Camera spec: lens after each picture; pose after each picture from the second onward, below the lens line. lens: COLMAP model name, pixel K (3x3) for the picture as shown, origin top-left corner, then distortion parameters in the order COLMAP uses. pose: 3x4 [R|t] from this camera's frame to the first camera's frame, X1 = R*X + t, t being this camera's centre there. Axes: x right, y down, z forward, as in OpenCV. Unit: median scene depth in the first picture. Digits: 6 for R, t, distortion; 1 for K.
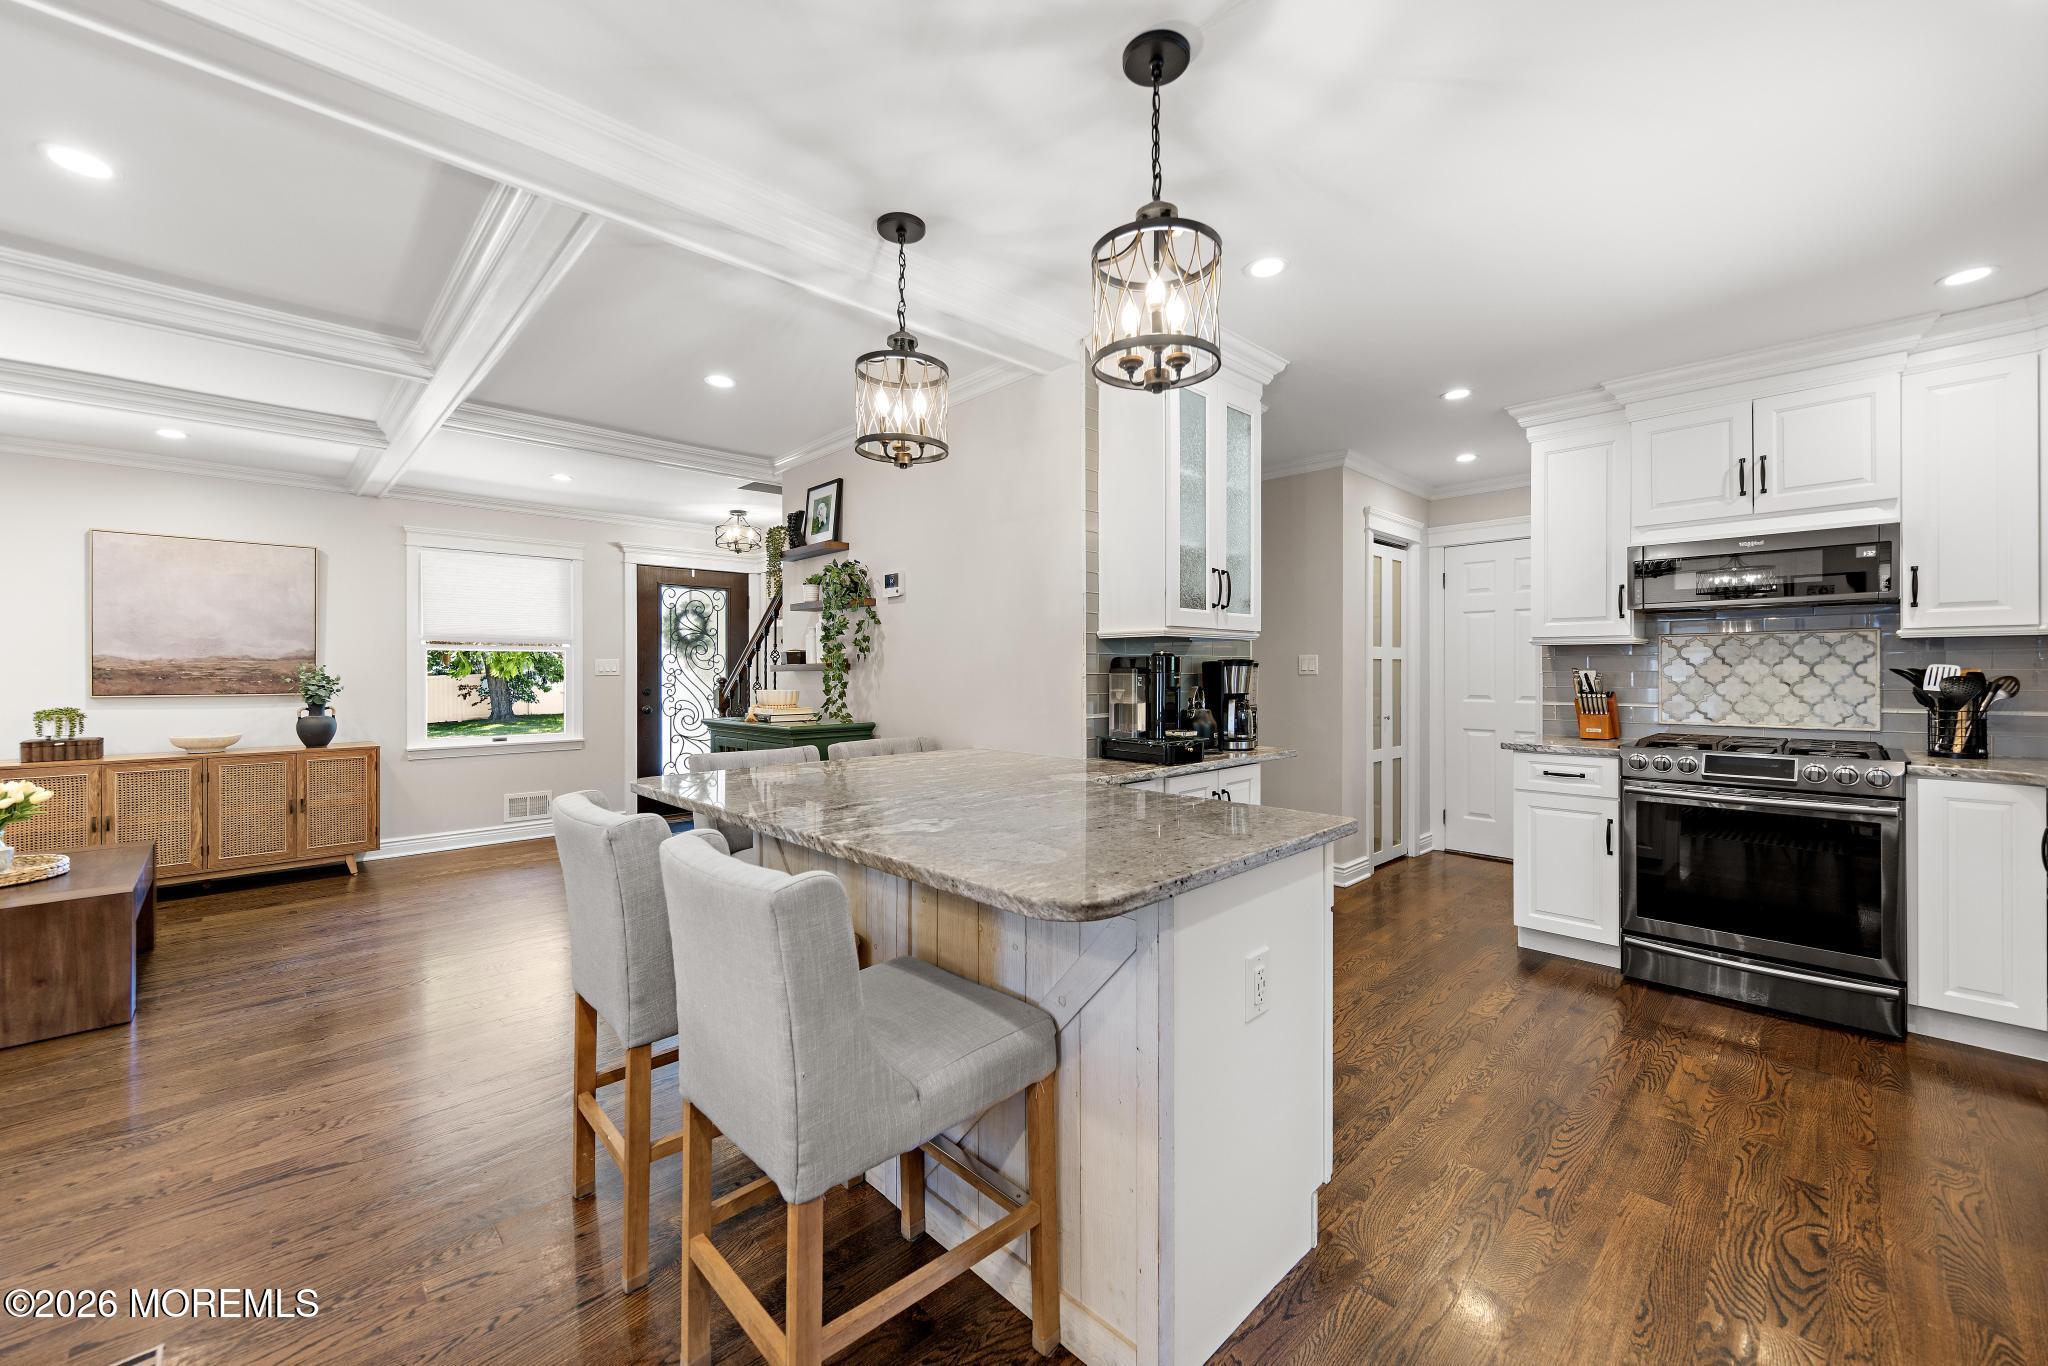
lens RADIAL K [[792.9, 0, 1026.9], [0, 792.9, 672.4], [0, 0, 1]] dist [0.003938, 0.000208]
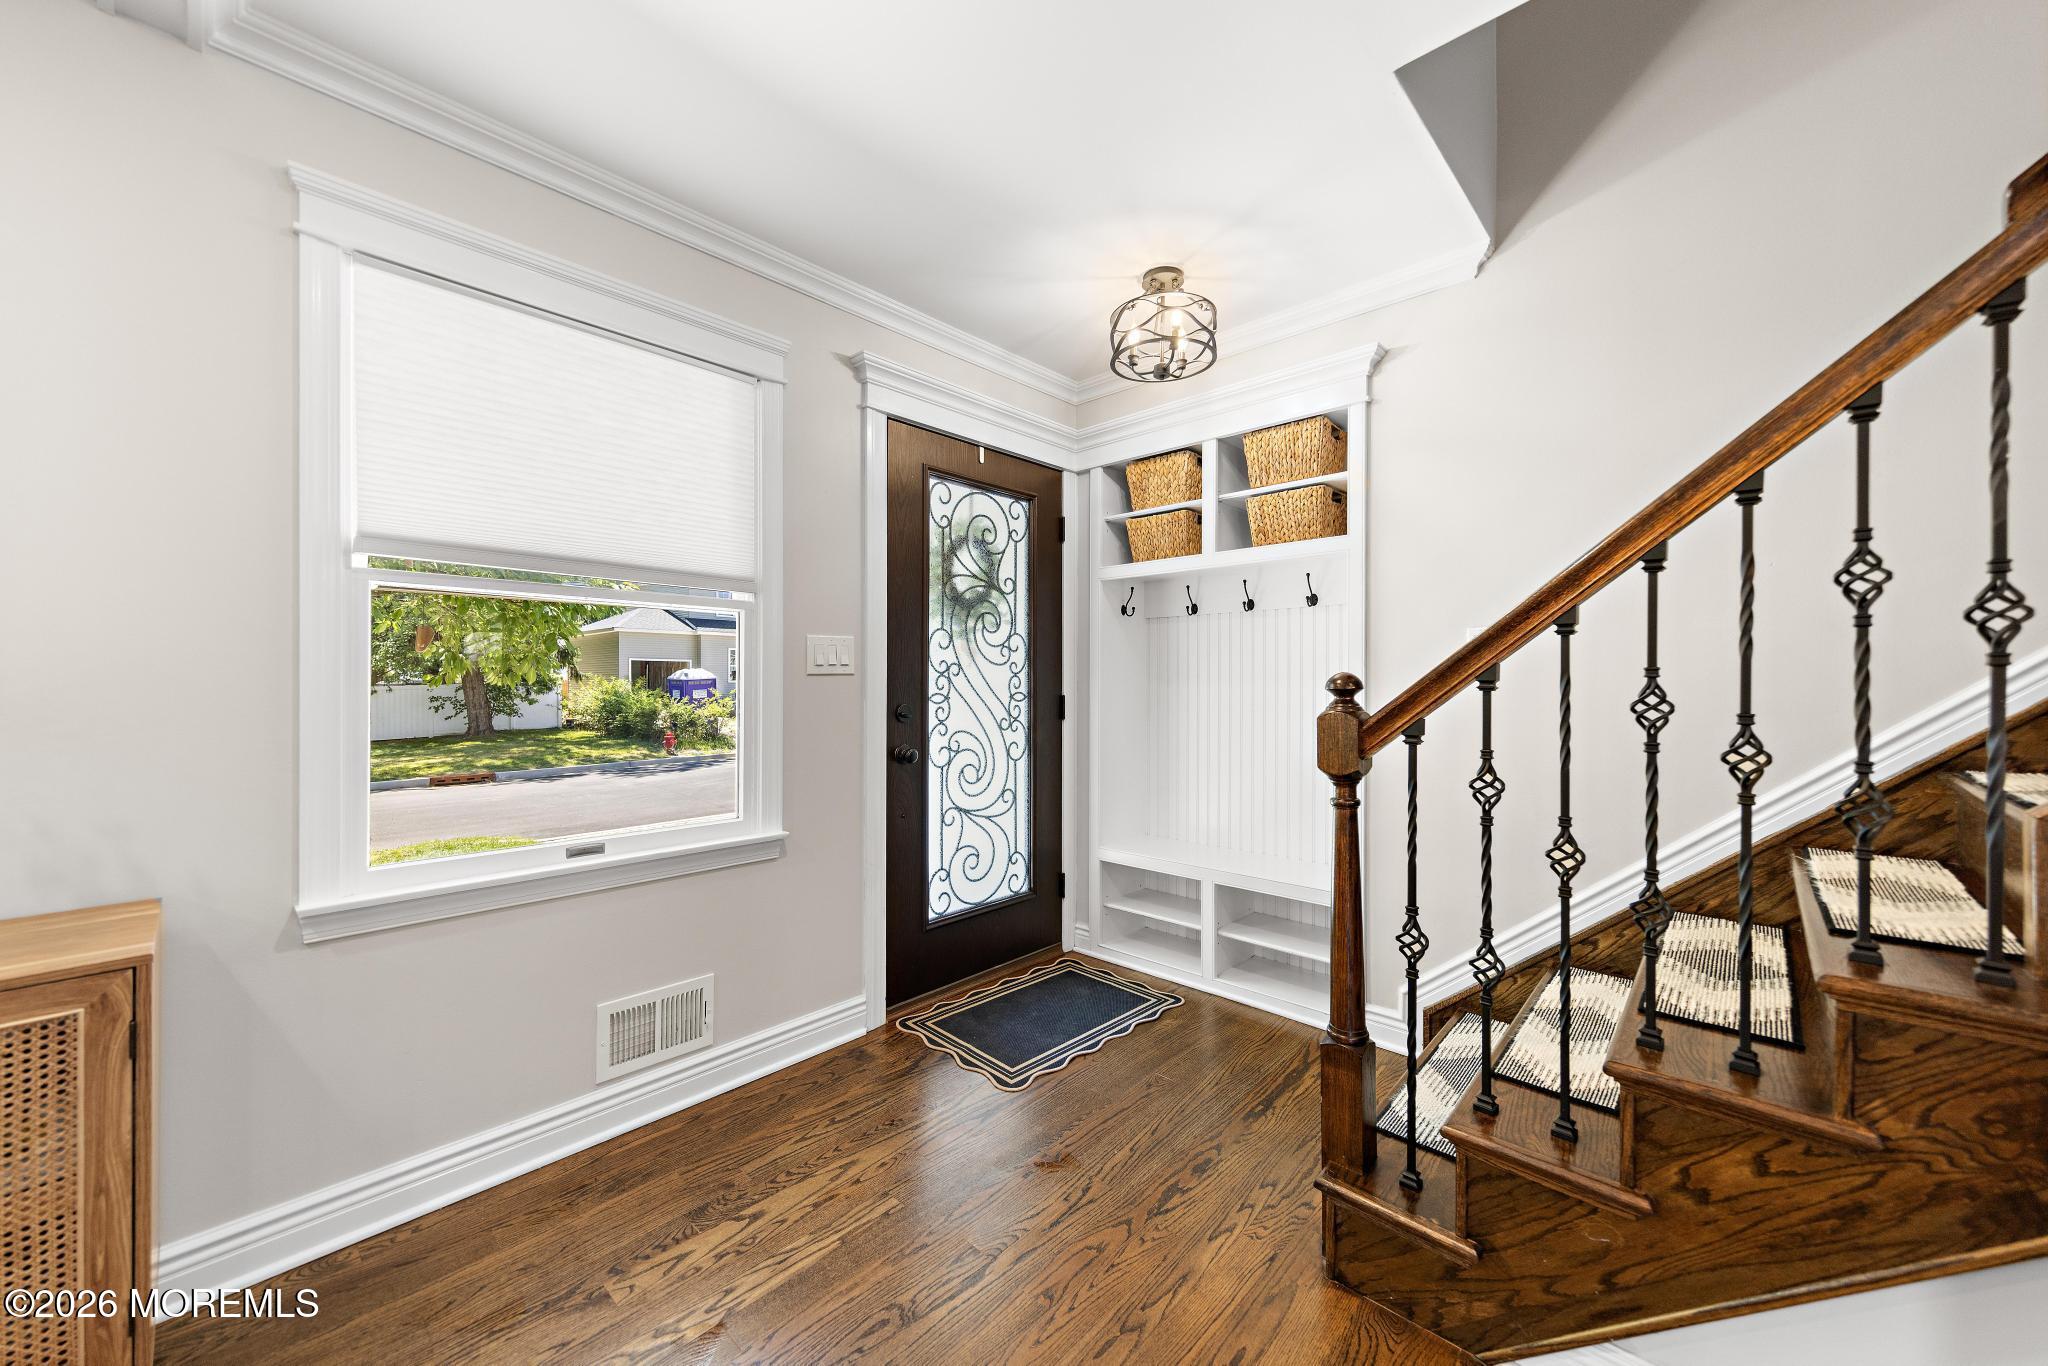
lens RADIAL K [[752.7, 0, 1027.1], [0, 752.7, 681.7], [0, 0, 1]] dist [0.000752, 0.000045]
pose [[0.998662, 0.003162, 0.051620, -0.260316], [-0.002886, 0.999981, -0.005413, 0.005520], [-0.051636, 0.005257, 0.998652, 0.351133]]
